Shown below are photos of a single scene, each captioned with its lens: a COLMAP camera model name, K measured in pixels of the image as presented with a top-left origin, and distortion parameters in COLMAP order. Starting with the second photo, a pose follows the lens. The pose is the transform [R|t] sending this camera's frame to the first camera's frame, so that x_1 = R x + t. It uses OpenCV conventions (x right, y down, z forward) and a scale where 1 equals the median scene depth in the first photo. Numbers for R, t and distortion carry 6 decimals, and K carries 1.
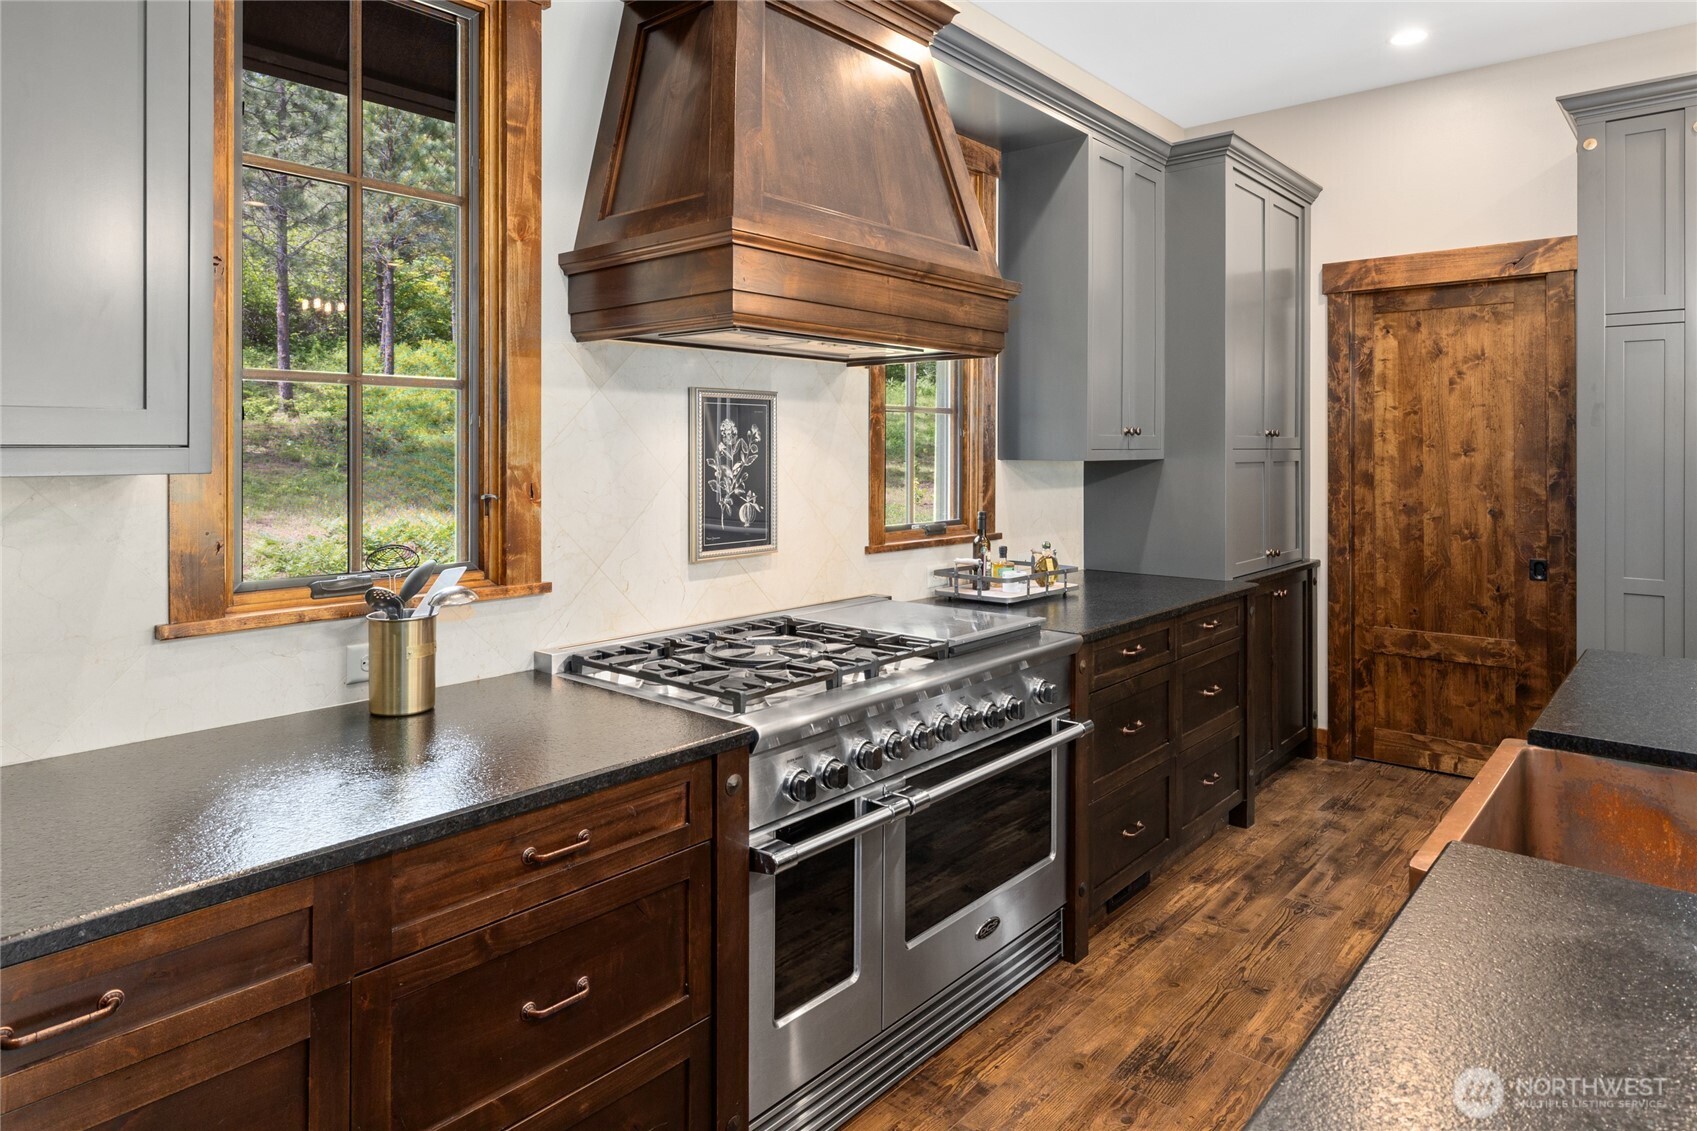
lens RADIAL K [[981.0, 0, 833.2], [0, 981.0, 450.6], [0, 0, 1]] dist [0.000857, -0.000802]
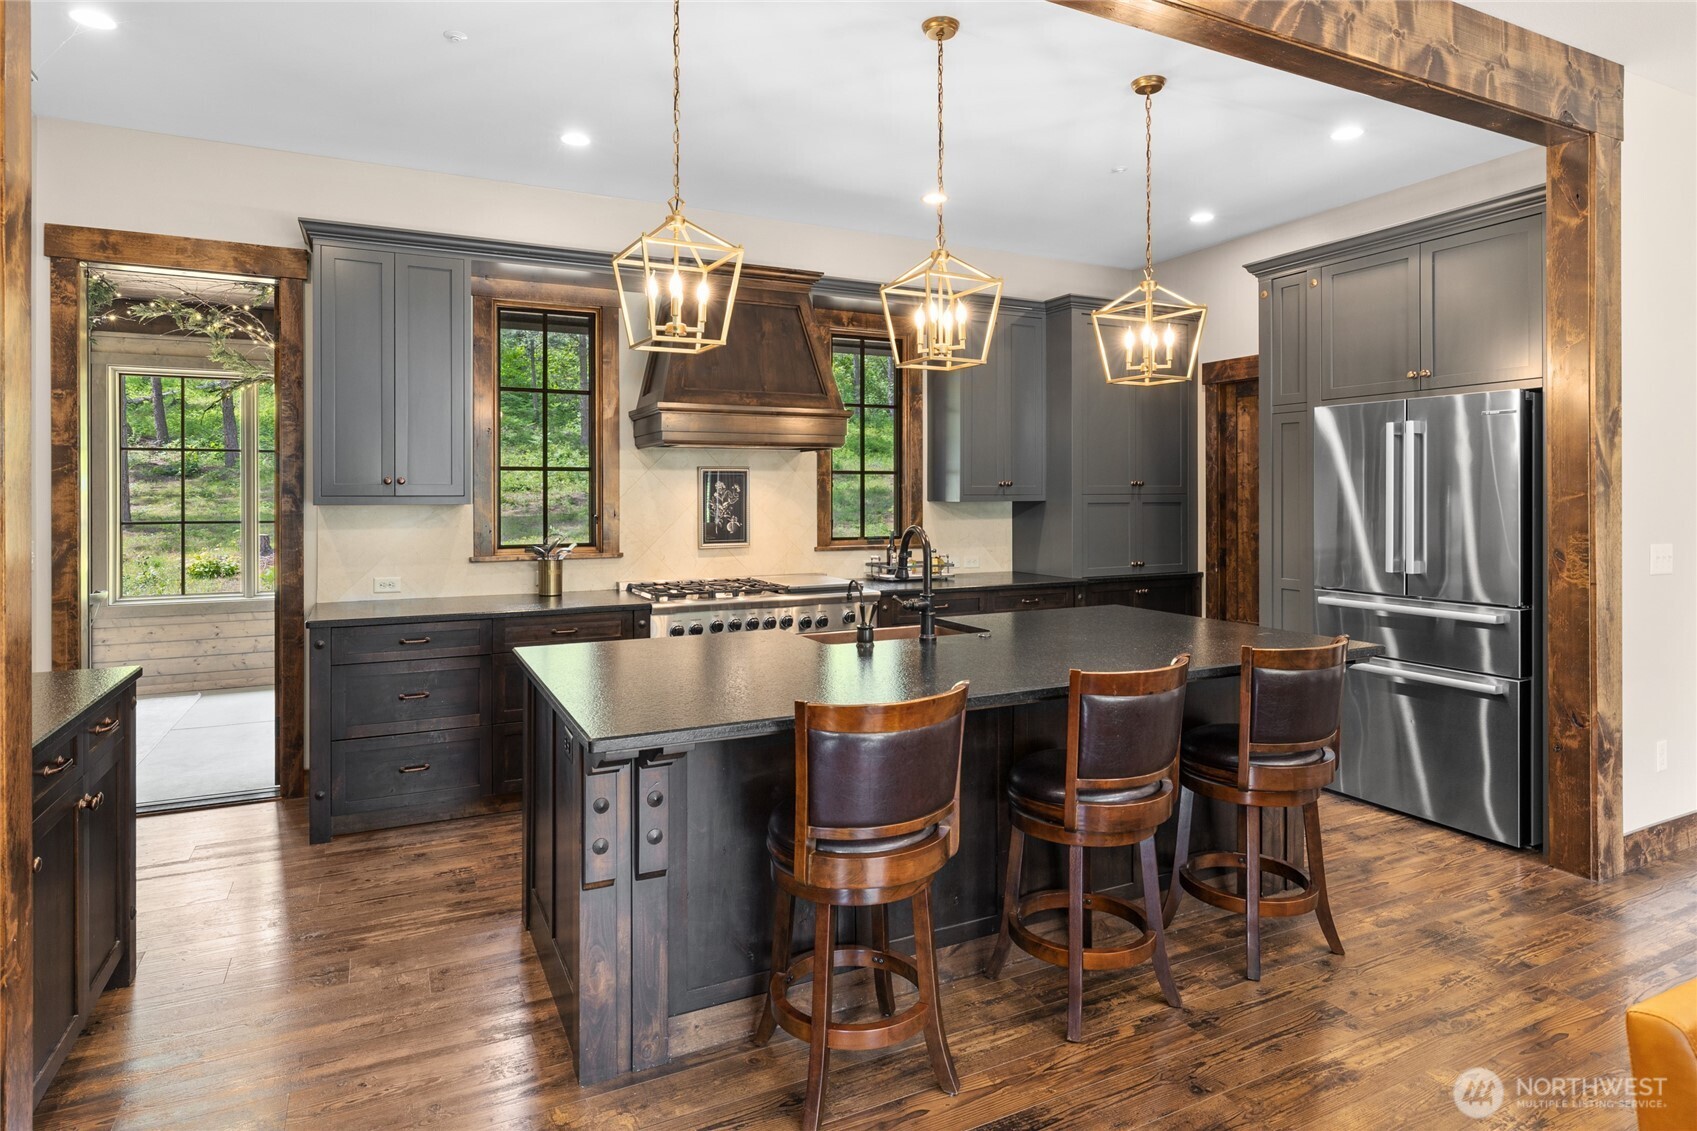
lens RADIAL K [[951.0, 0, 872.5], [0, 951.0, 492.9], [0, 0, 1]] dist [-0.003658, -0.000055]
pose [[0.927636, -0.003787, -0.373466, 0.828965], [0.002847, 0.999991, -0.003067, -0.000163], [0.373475, 0.001781, 0.927639, -0.658314]]
